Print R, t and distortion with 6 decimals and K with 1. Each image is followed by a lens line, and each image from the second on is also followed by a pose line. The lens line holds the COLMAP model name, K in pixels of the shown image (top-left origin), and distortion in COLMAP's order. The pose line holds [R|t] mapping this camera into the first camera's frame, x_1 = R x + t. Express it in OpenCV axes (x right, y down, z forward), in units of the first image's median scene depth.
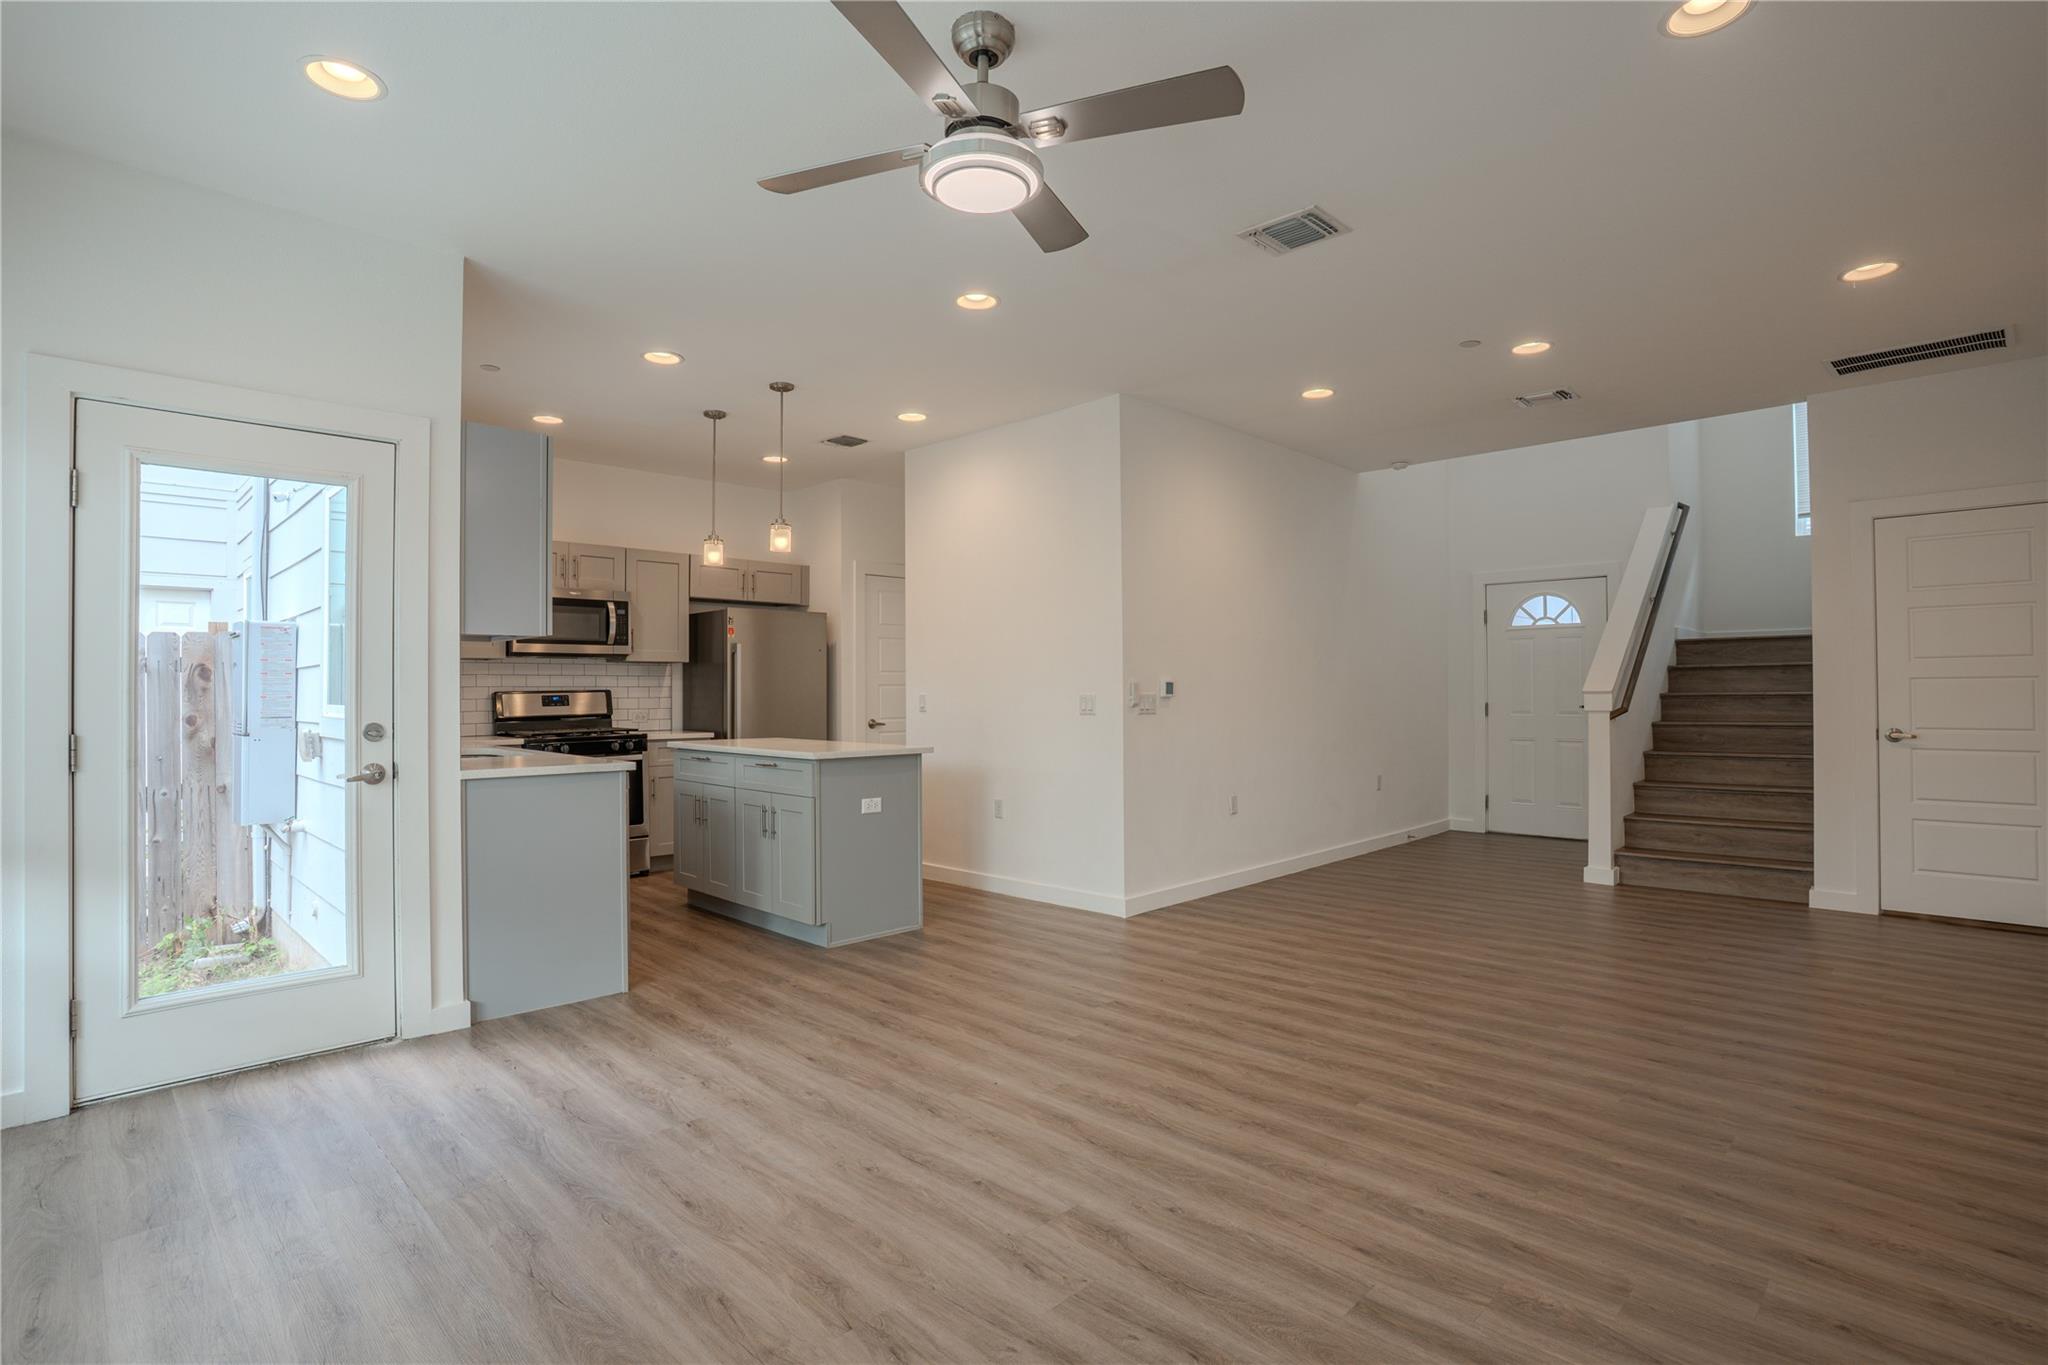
lens RADIAL K [[1002.6, 0, 1019.4], [0, 1002.6, 683.7], [0, 0, 1]] dist [-0.062675, 0.019669]
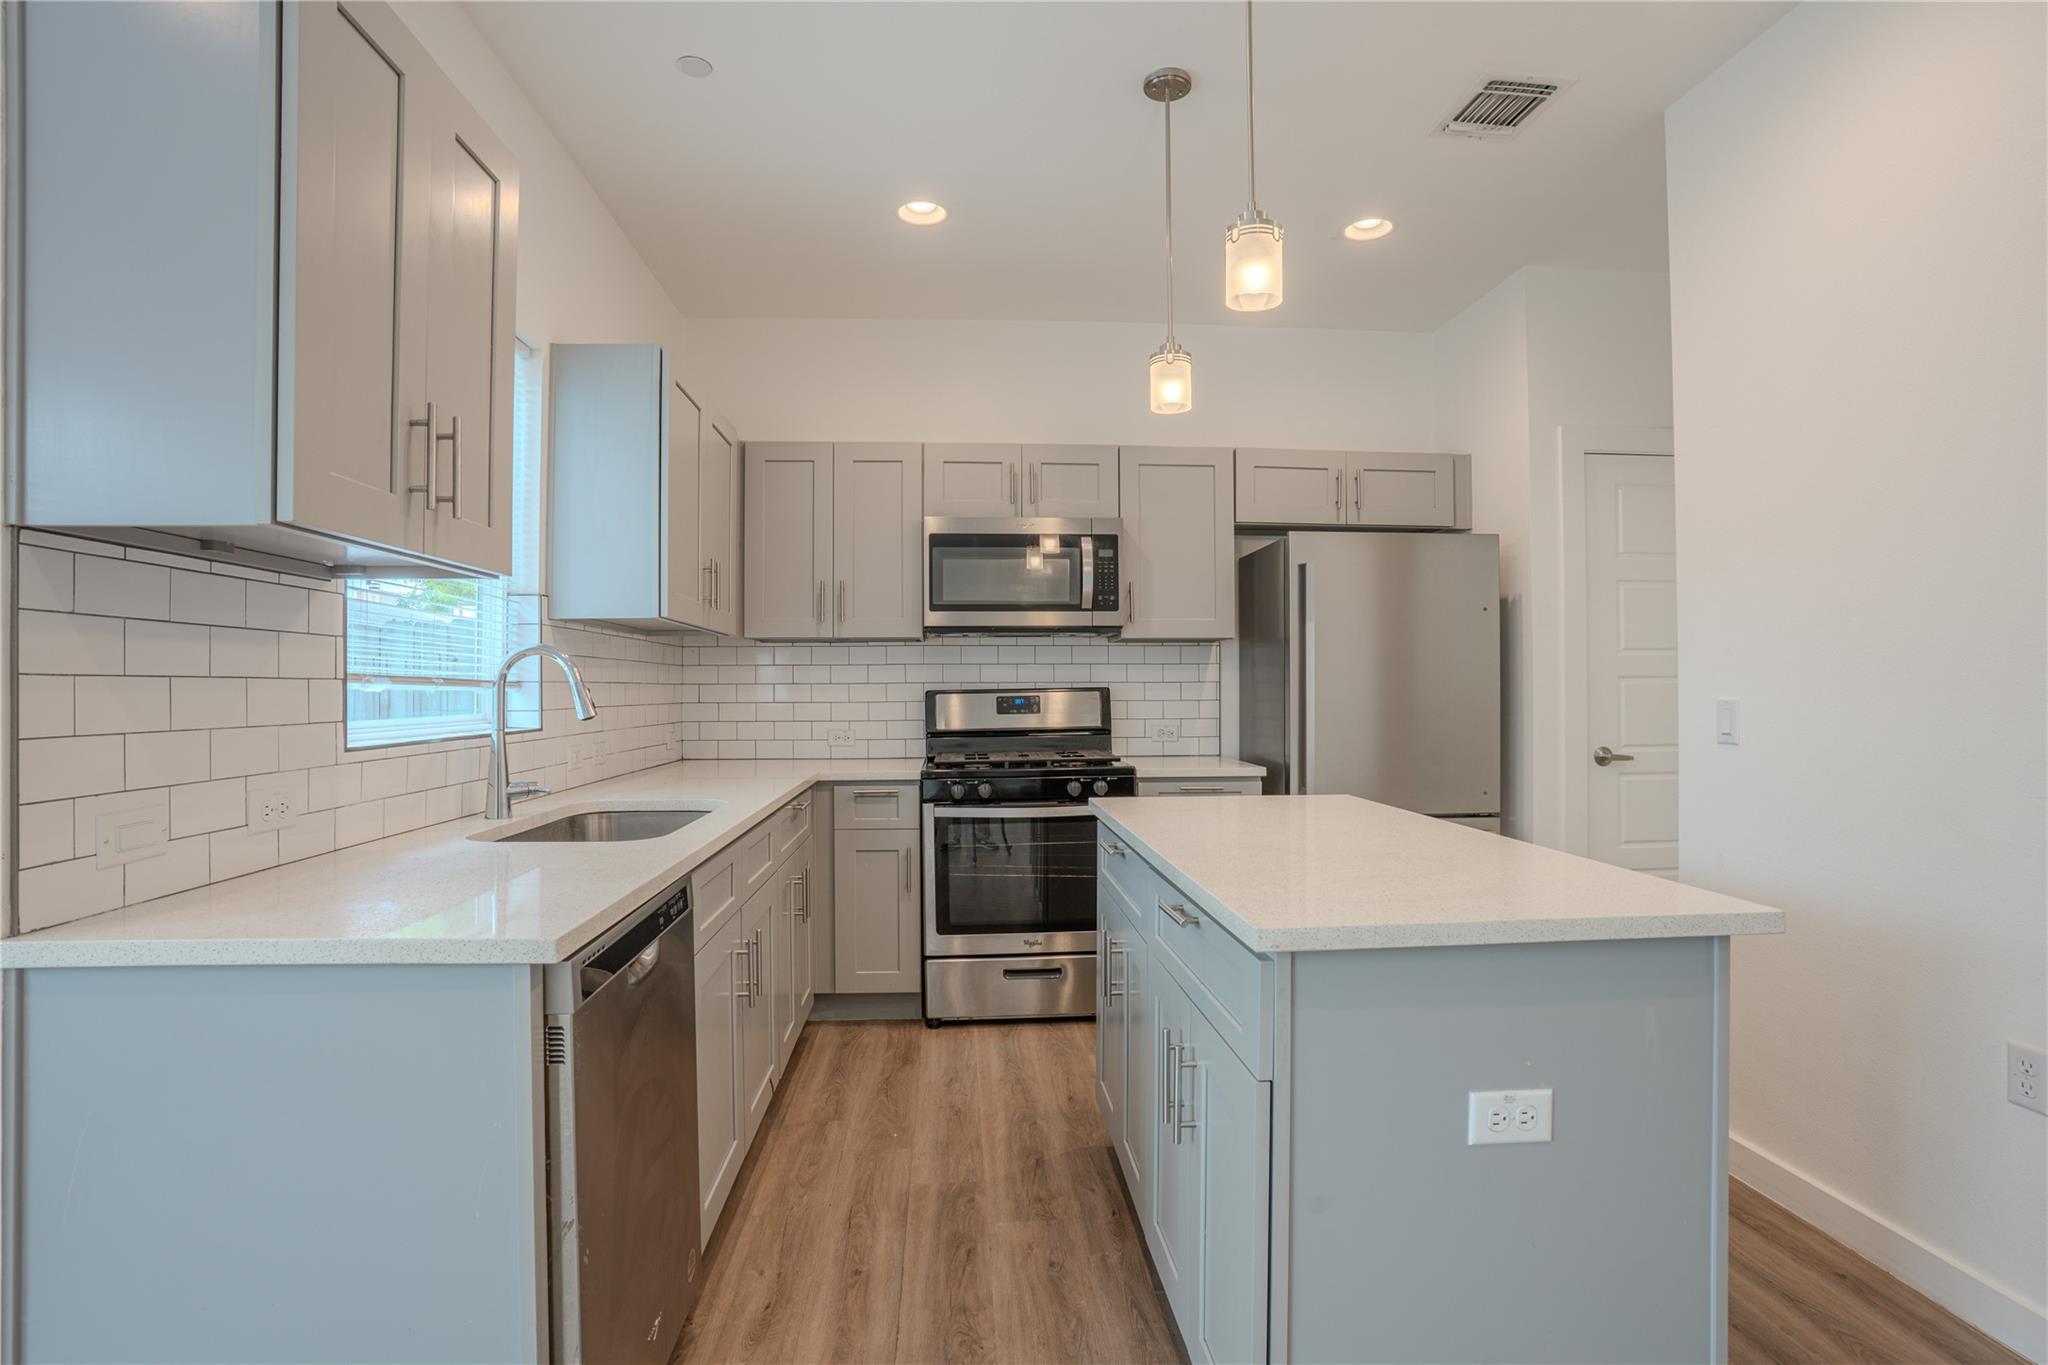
lens RADIAL K [[1002.6, 0, 1020.3], [0, 1002.6, 683.6], [0, 0, 1]] dist [-0.062675, 0.019669]
pose [[0.753280, -0.000706, -0.657700, -0.052552], [0.005476, 0.999971, 0.005199, 0.000584], [0.657678, -0.007517, 0.753262, 0.516577]]
